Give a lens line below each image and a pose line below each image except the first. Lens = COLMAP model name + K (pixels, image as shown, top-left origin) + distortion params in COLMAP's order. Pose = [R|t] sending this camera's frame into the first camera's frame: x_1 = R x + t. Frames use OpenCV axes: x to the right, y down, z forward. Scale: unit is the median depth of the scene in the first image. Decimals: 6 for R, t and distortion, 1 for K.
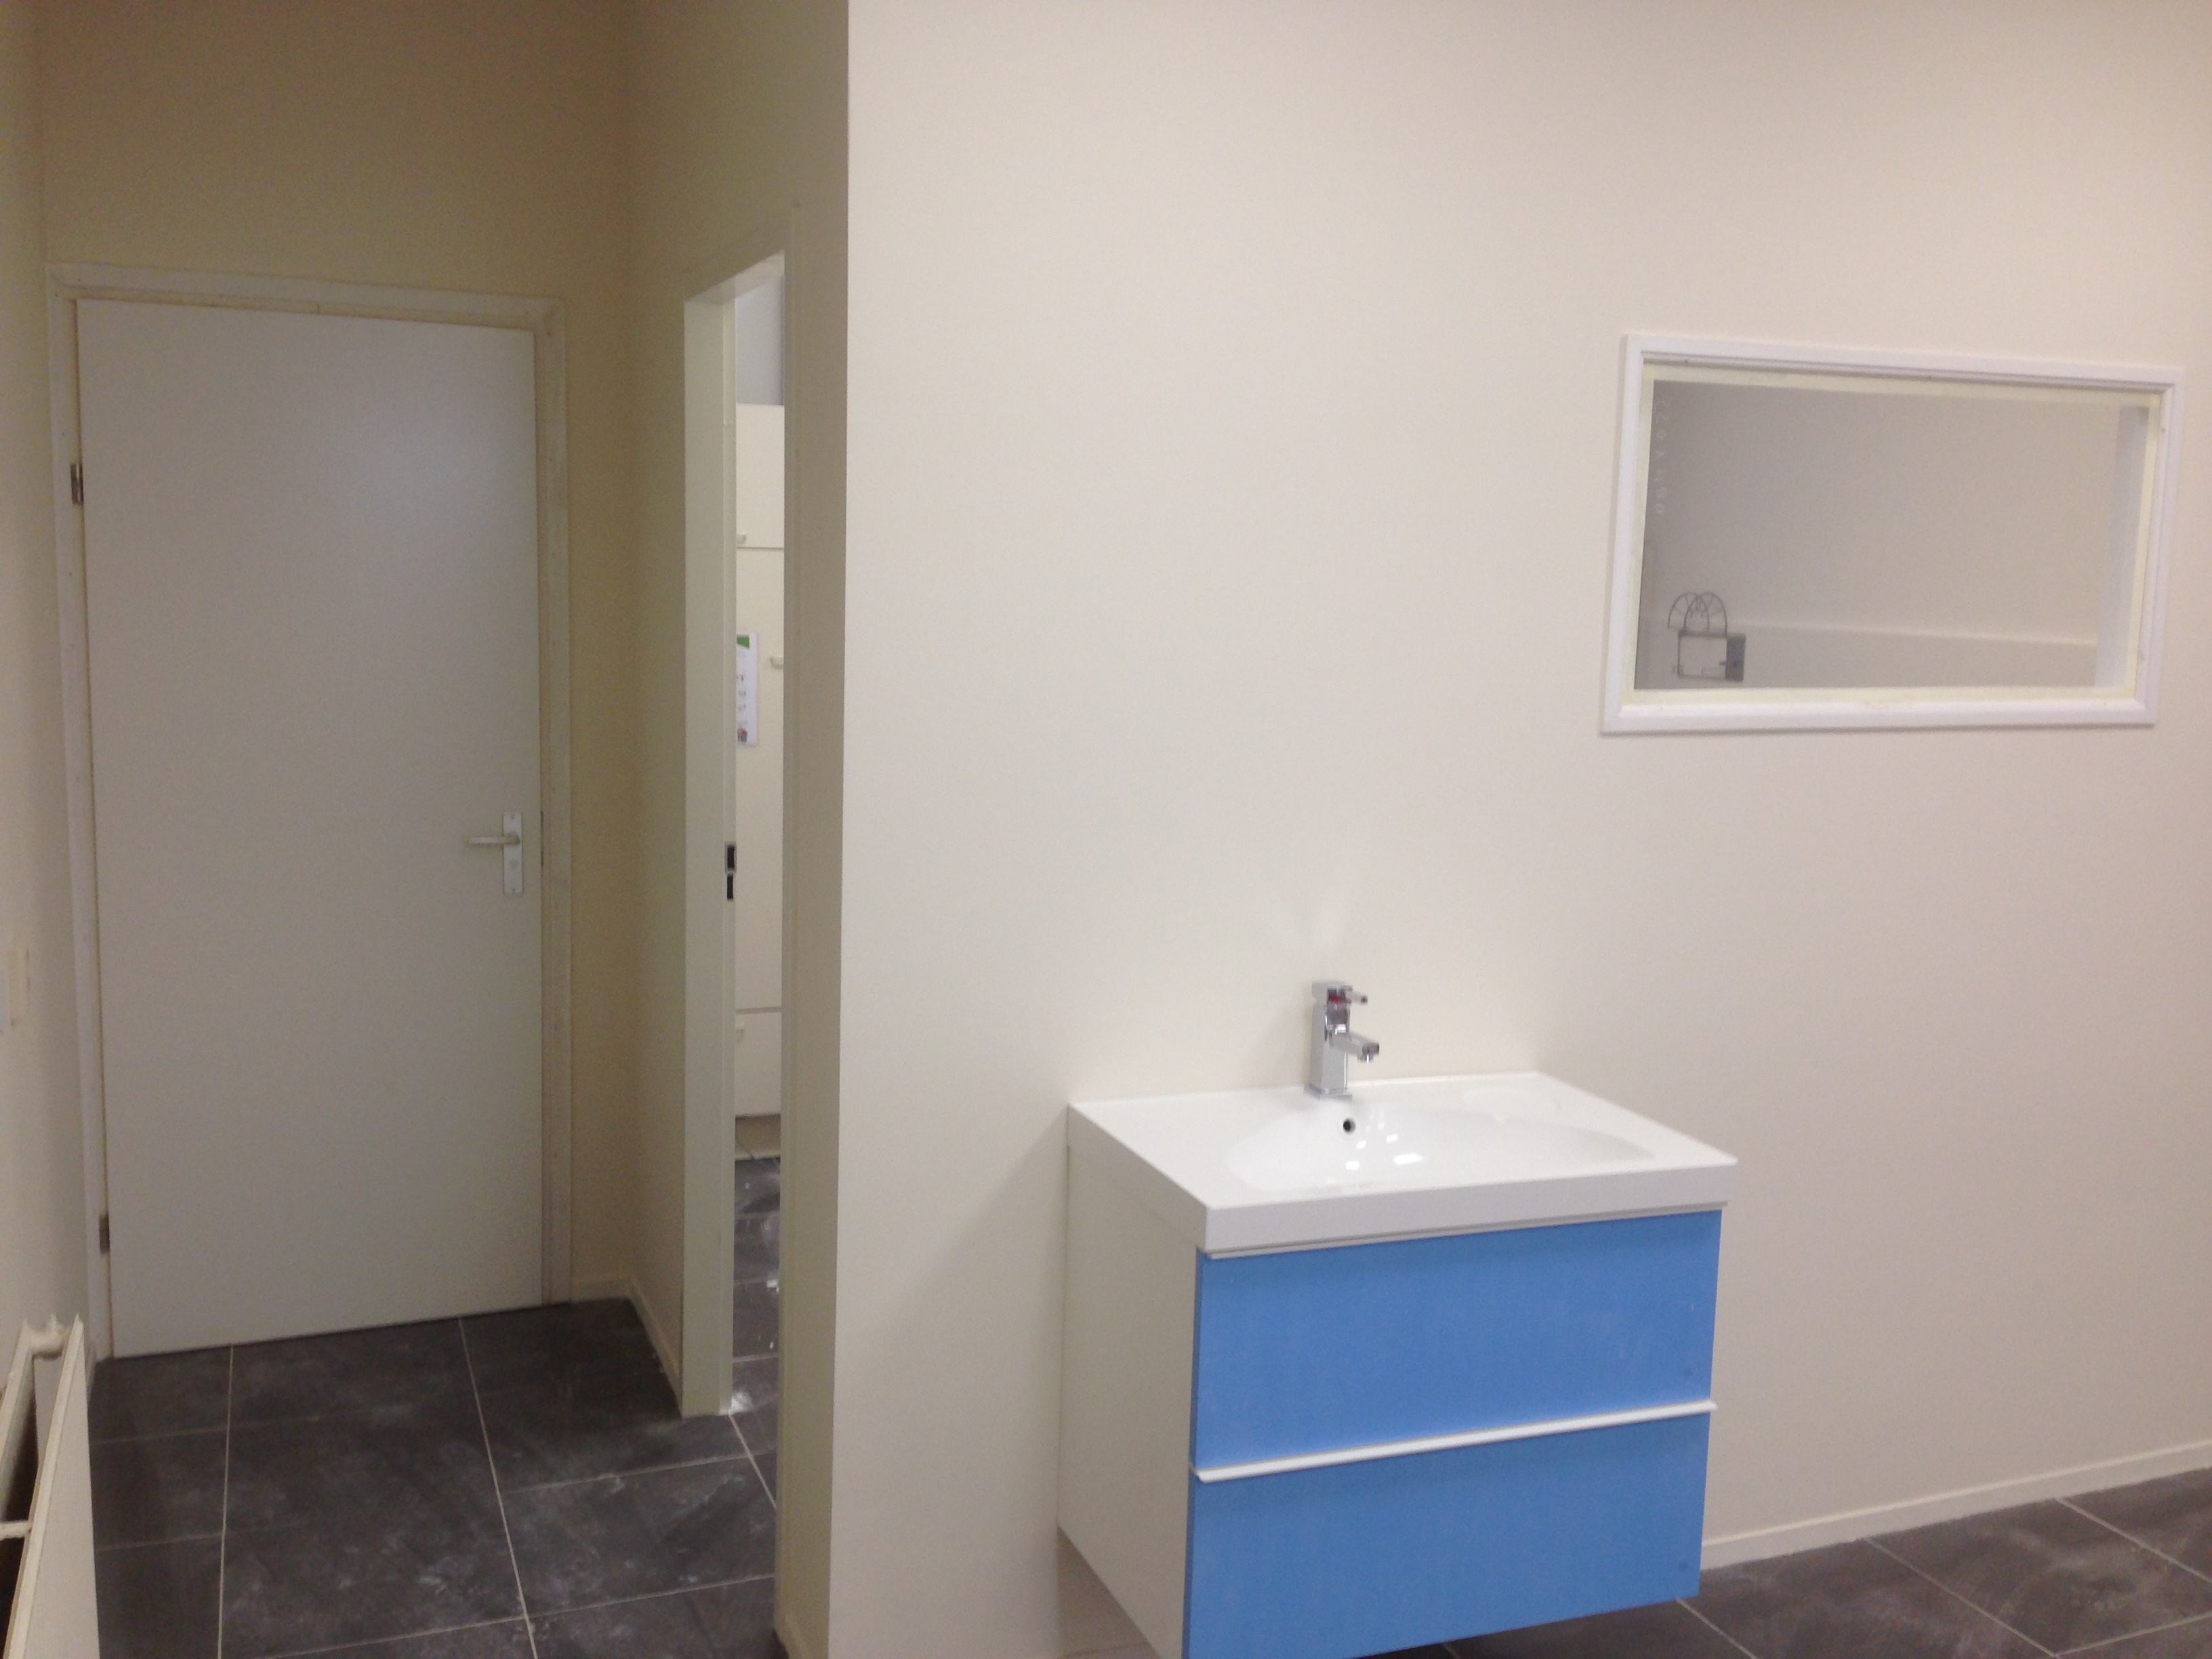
lens RADIAL K [[2063.7, 0, 1093.8], [0, 2063.7, 805.2], [0, 0, 1]] dist [0.048041, -0.000747]
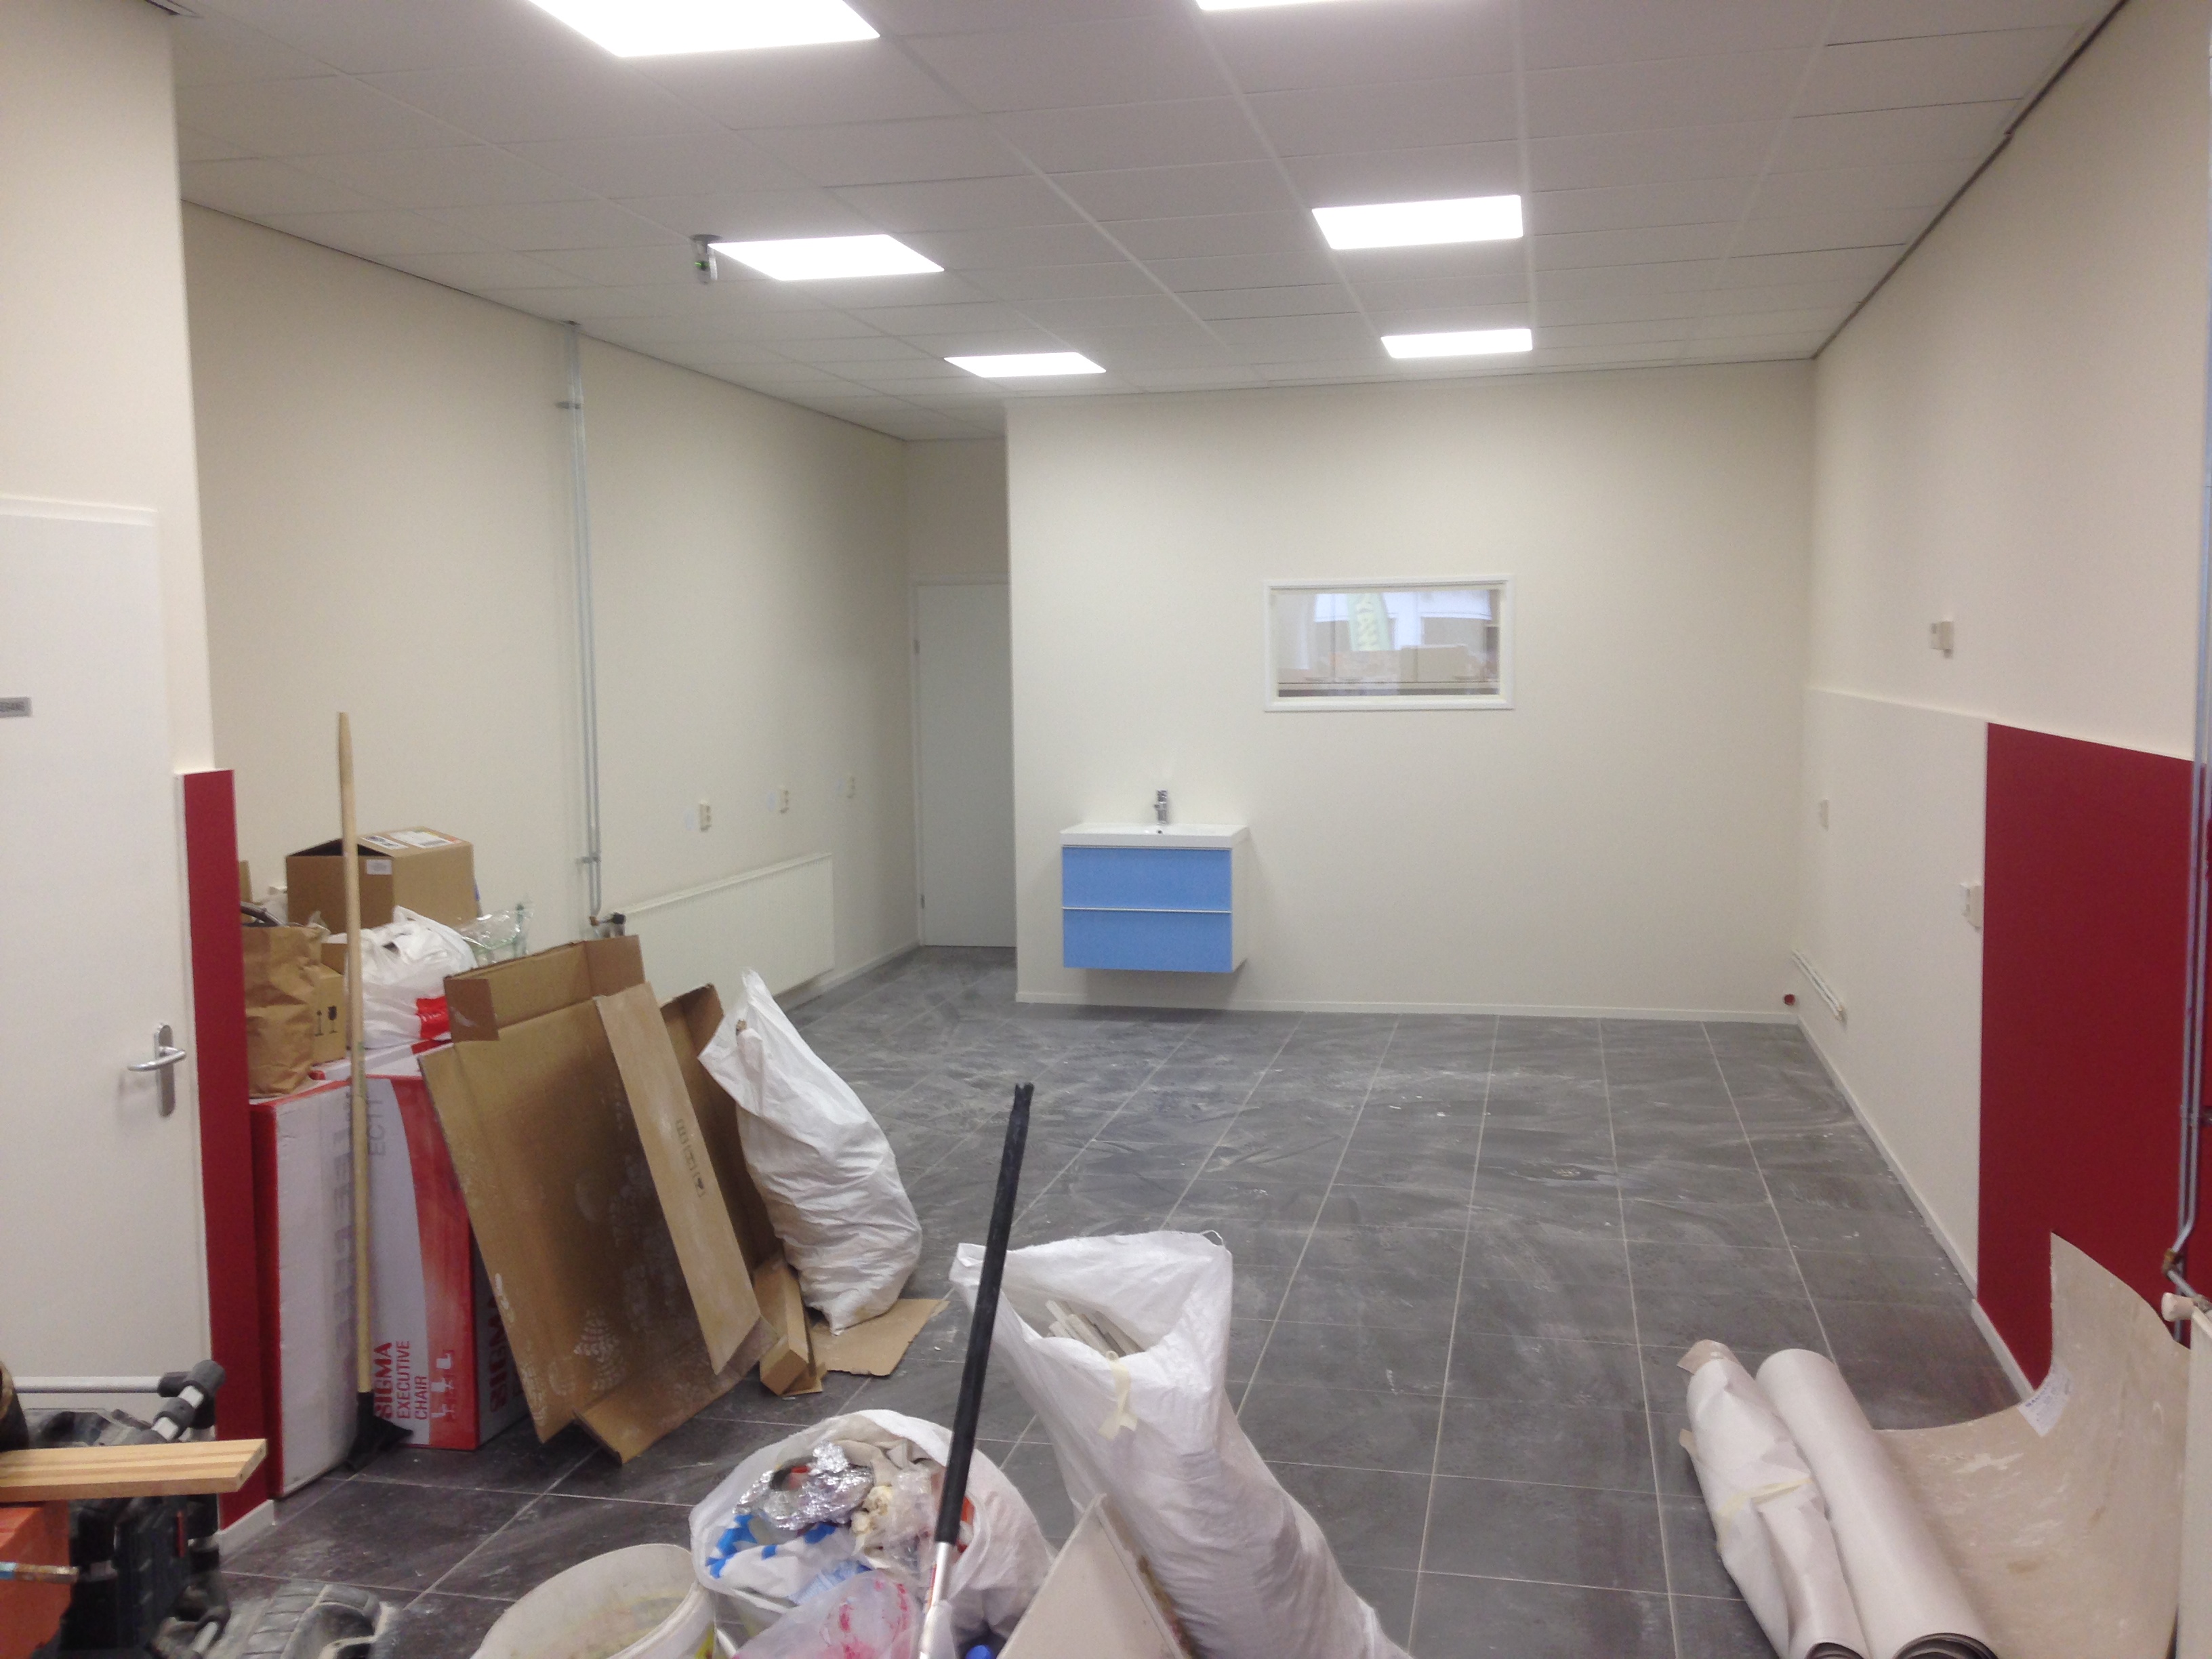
lens RADIAL K [[2063.7, 0, 1093.8], [0, 2063.7, 805.2], [0, 0, 1]] dist [0.048041, -0.000747]
pose [[0.828854, 0.003165, -0.559456, 1.550017], [-0.030834, 0.998723, -0.040032, 0.205663], [0.558614, 0.050431, 0.827893, -1.455858]]
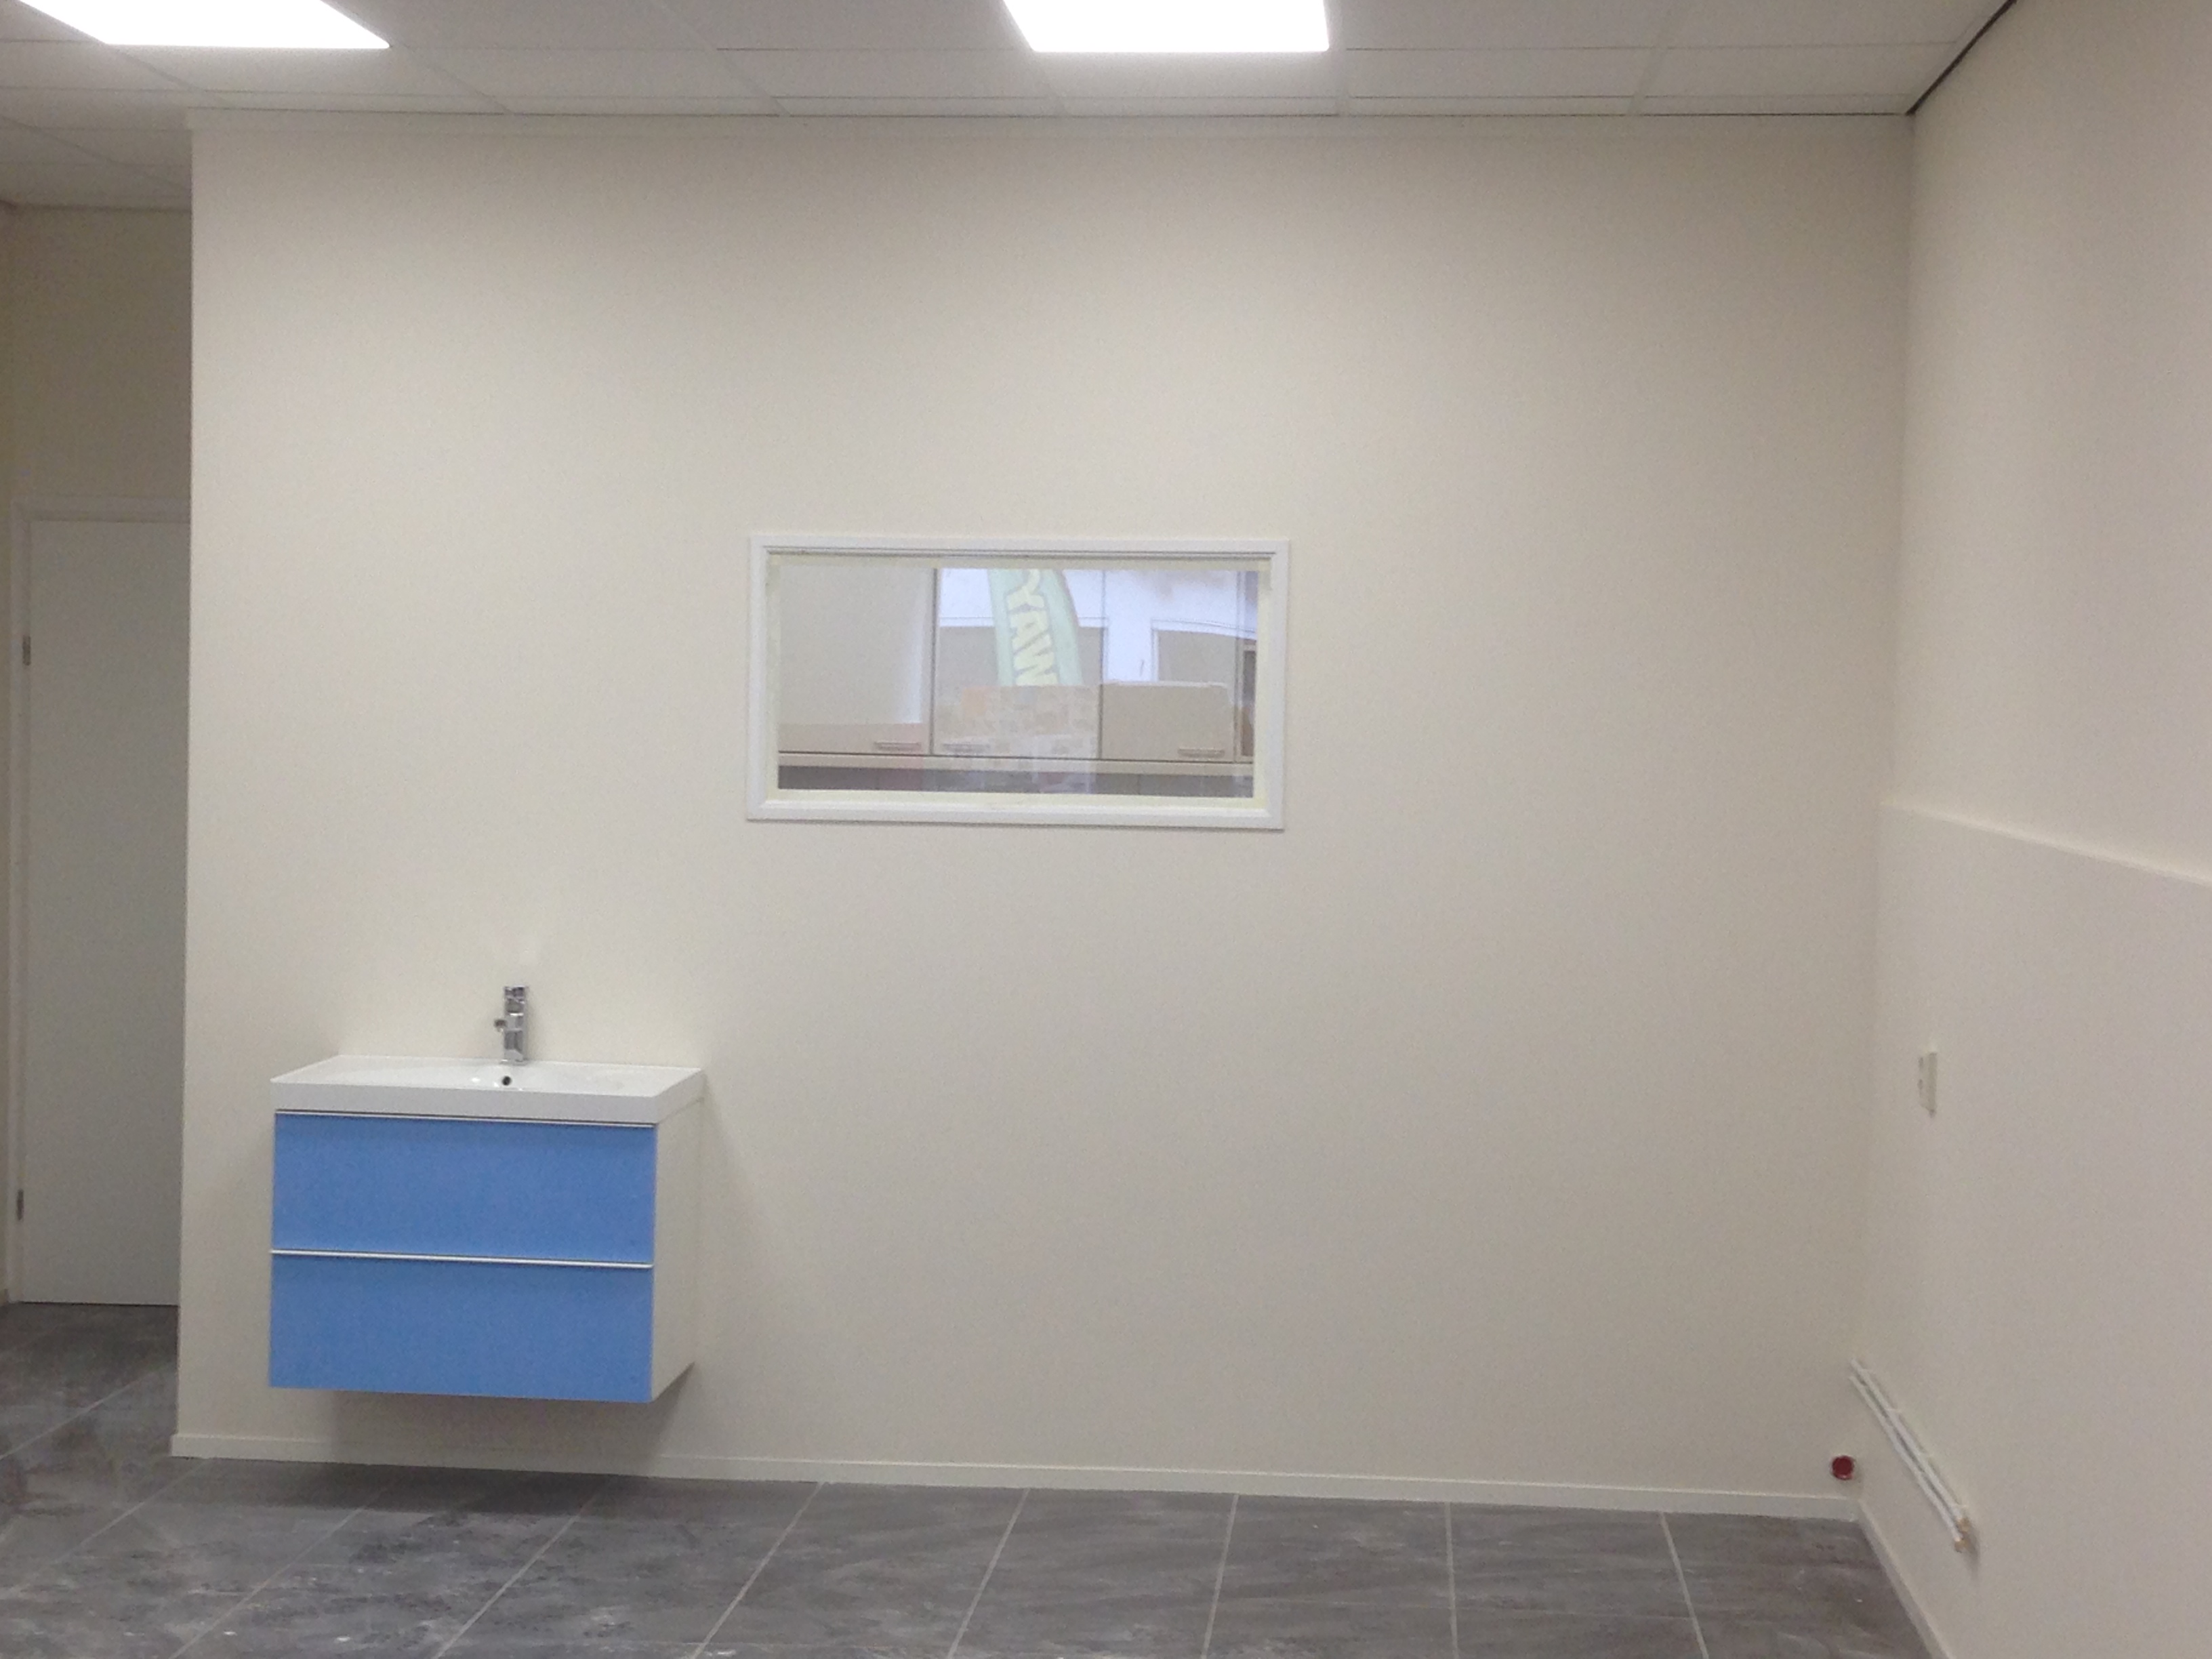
lens RADIAL K [[3753.5, 0, 1106.0], [0, 3753.5, 829.5], [0, 0, 1]] dist [-0.052379, -0.019984]
pose [[0.899785, 0.007950, -0.436261, 1.389031], [-0.046877, 0.995808, -0.078538, 0.139793], [0.433808, 0.091118, 0.896386, -1.007518]]
